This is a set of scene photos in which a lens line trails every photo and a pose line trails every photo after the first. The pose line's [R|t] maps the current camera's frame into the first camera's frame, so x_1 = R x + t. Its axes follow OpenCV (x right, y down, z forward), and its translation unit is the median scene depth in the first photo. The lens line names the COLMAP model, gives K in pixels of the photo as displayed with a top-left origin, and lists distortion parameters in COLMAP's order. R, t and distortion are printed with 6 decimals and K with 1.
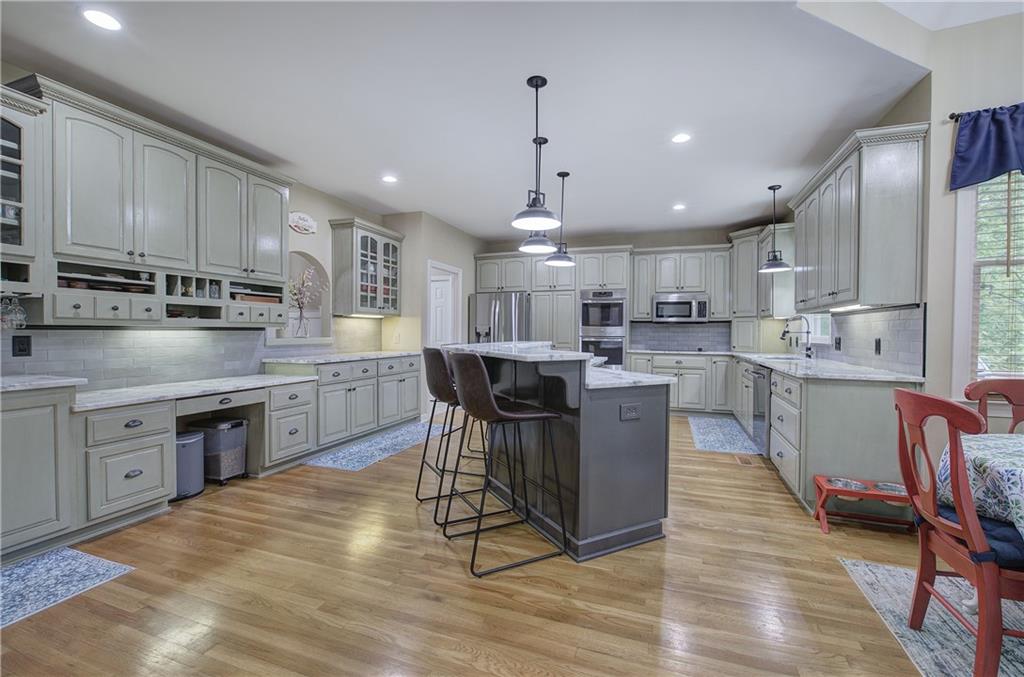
lens RADIAL K [[434.2, 0, 515.8], [0, 434.2, 334.9], [0, 0, 1]] dist [0.000985, 0.000965]
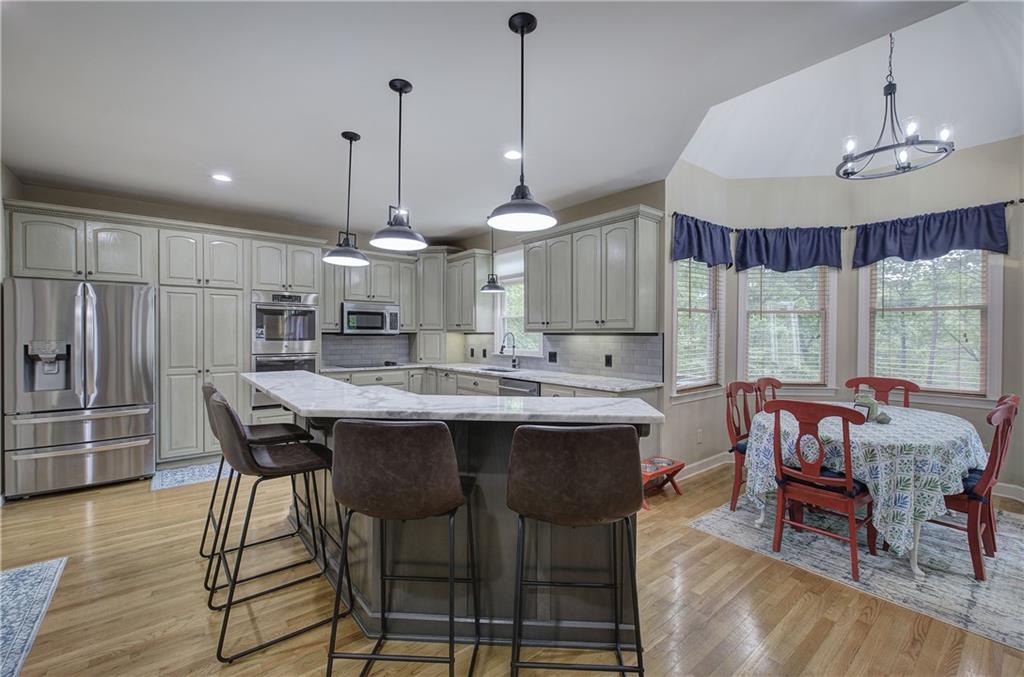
lens RADIAL K [[434.2, 0, 514.0], [0, 434.2, 336.1], [0, 0, 1]] dist [0.000985, 0.000965]
pose [[0.514278, -0.012886, 0.857527, -0.274895], [0.005616, 0.999916, 0.011657, -0.037972], [-0.857605, -0.001179, 0.514307, 0.305696]]
